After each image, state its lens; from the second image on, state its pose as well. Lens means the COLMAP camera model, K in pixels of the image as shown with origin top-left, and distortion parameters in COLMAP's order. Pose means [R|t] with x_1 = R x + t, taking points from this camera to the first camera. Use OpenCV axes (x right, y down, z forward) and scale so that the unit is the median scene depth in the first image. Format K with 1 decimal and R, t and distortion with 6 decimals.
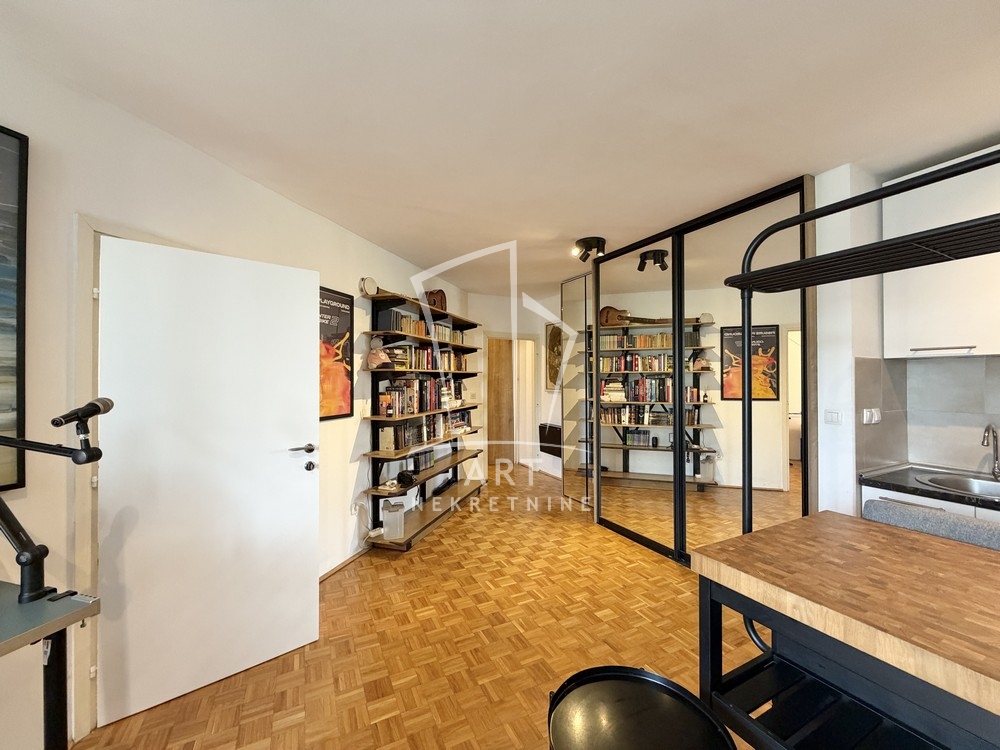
lens RADIAL K [[397.5, 0, 495.5], [0, 397.5, 377.2], [0, 0, 1]] dist [-0.002120, -0.001035]
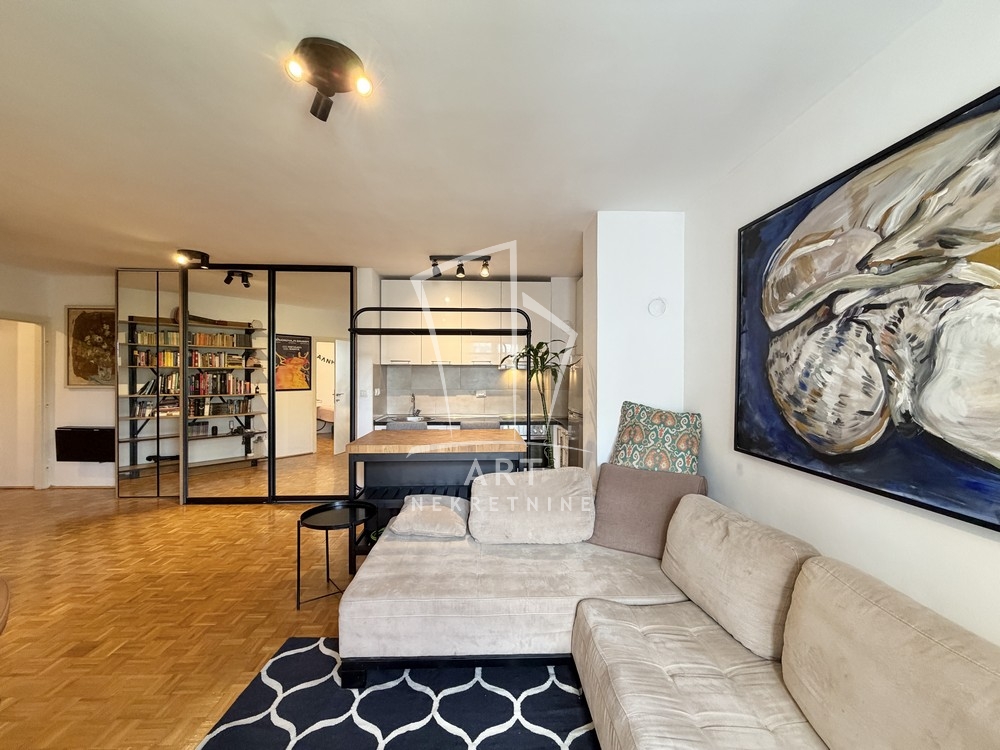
lens RADIAL K [[397.5, 0, 496.5], [0, 397.5, 377.0], [0, 0, 1]] dist [-0.002120, -0.001035]
pose [[0.410463, 0.001181, 0.911877, -0.294167], [-0.007729, 0.999968, 0.002184, 0.004636], [-0.911845, -0.007945, 0.410459, -0.178372]]
